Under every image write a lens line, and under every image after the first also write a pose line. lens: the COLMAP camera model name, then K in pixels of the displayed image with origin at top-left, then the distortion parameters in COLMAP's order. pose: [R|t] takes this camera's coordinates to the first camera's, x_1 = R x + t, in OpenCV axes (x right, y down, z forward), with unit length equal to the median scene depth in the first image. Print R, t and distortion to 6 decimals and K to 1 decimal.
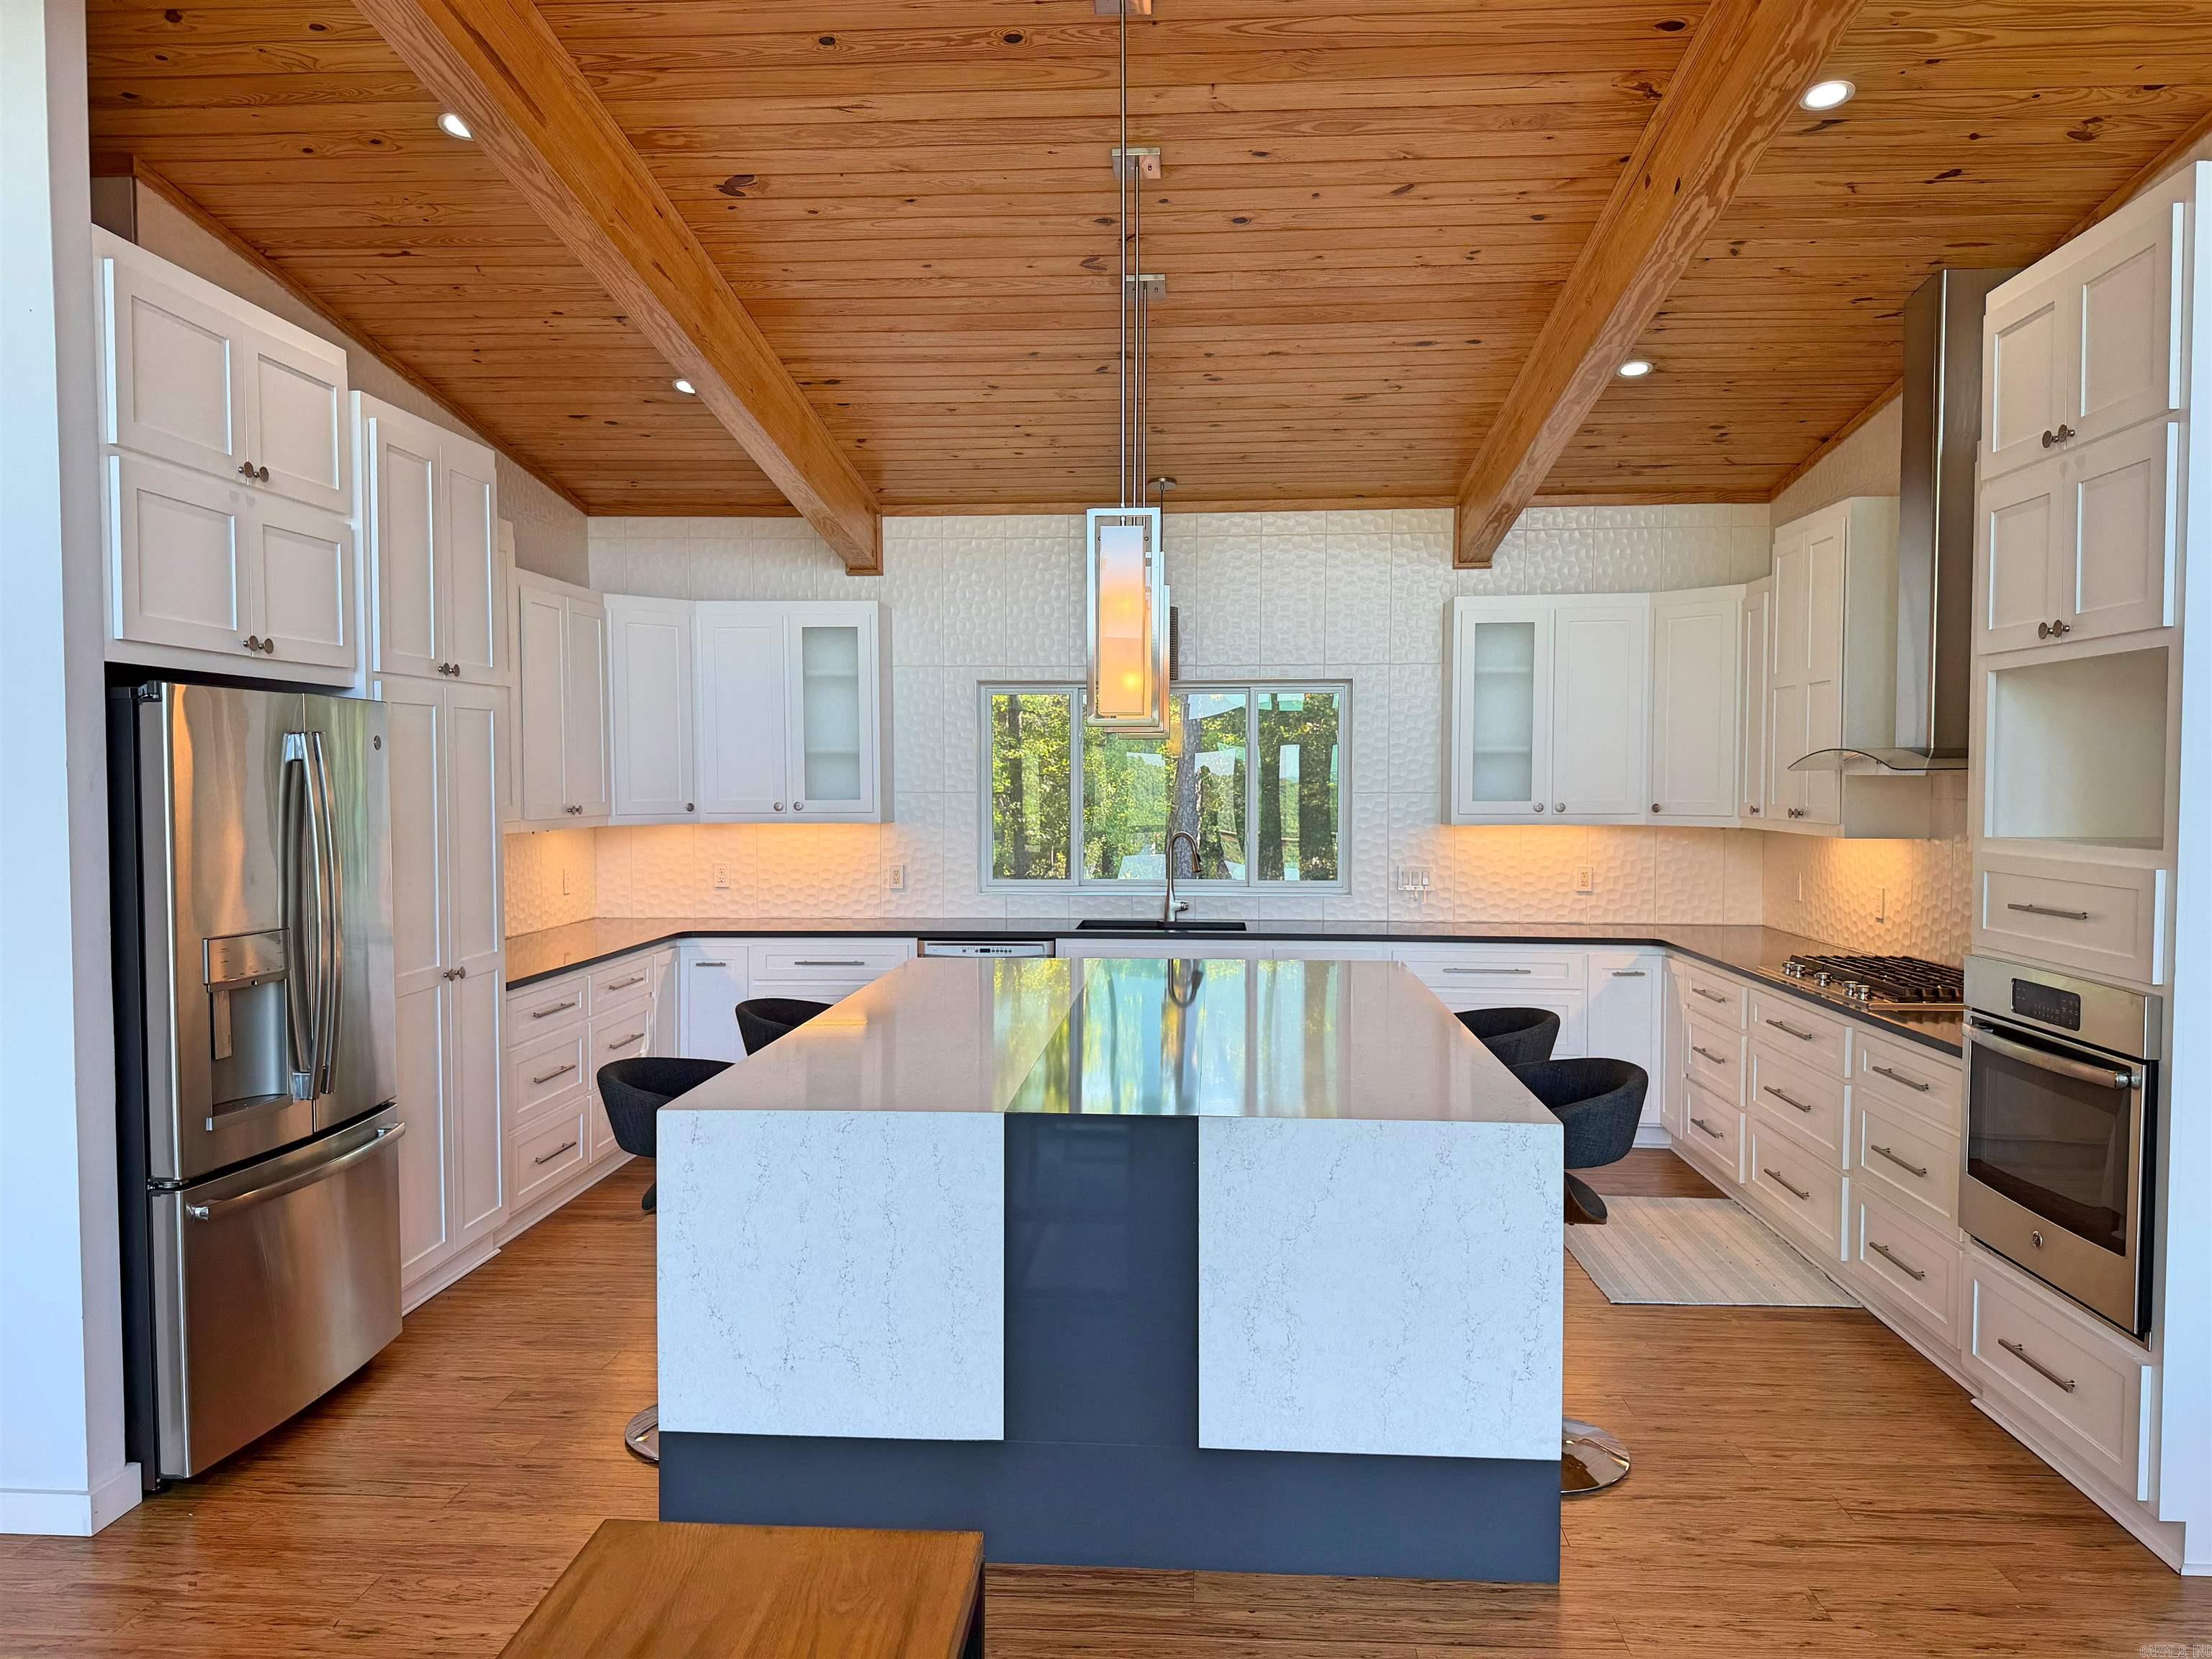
lens RADIAL K [[1558.4, 0, 1106.8], [0, 1558.4, 841.4], [0, 0, 1]] dist [0.052472, -0.054405]
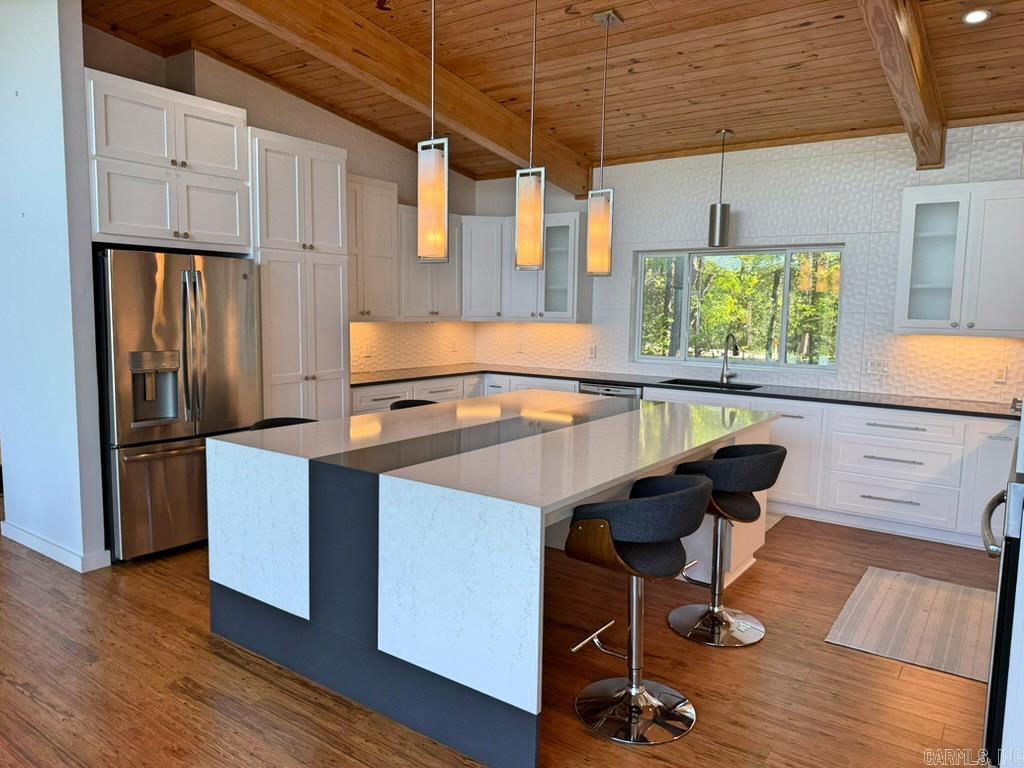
lens RADIAL K [[721.4, 0, 509.2], [0, 721.4, 383.5], [0, 0, 1]] dist [0.052472, -0.054405]
pose [[0.852381, 0.071696, -0.517983, 0.355956], [-0.039811, 0.996579, 0.072429, 0.001964], [0.521404, -0.041116, 0.852319, 0.206848]]
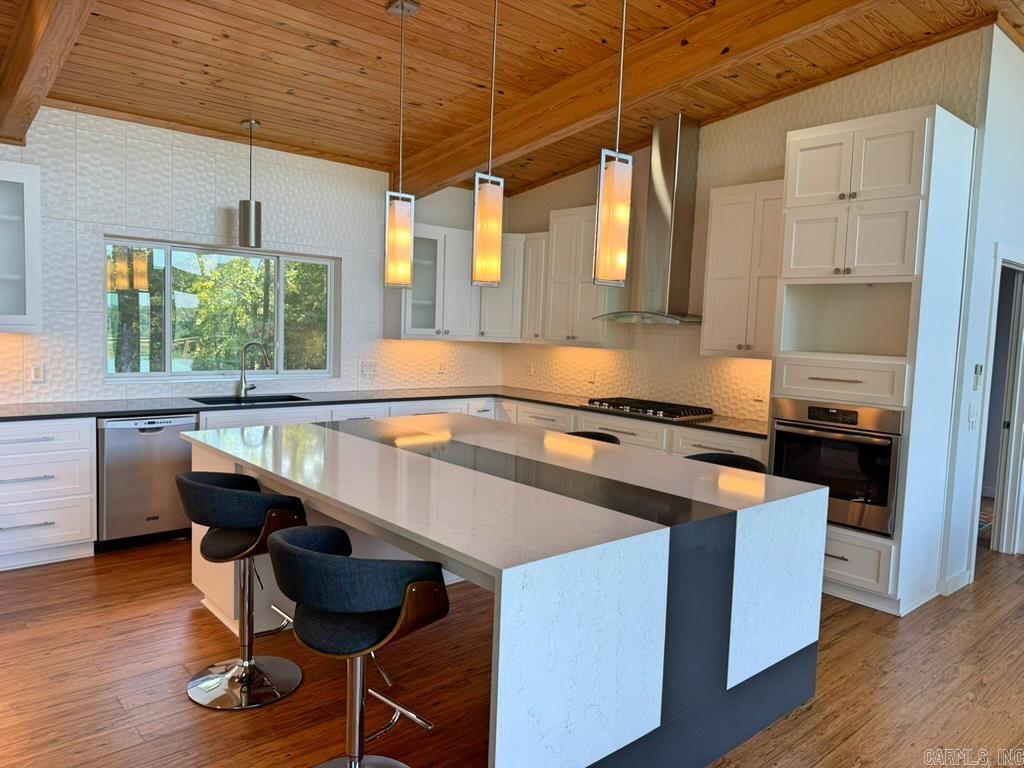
lens RADIAL K [[721.4, 0, 519.4], [0, 721.4, 381.8], [0, 0, 1]] dist [0.052472, -0.054405]
pose [[0.700185, -0.031751, 0.713255, -0.405491], [-0.006988, 0.998658, 0.051315, -0.007214], [-0.713927, -0.040914, 0.699023, 0.345025]]
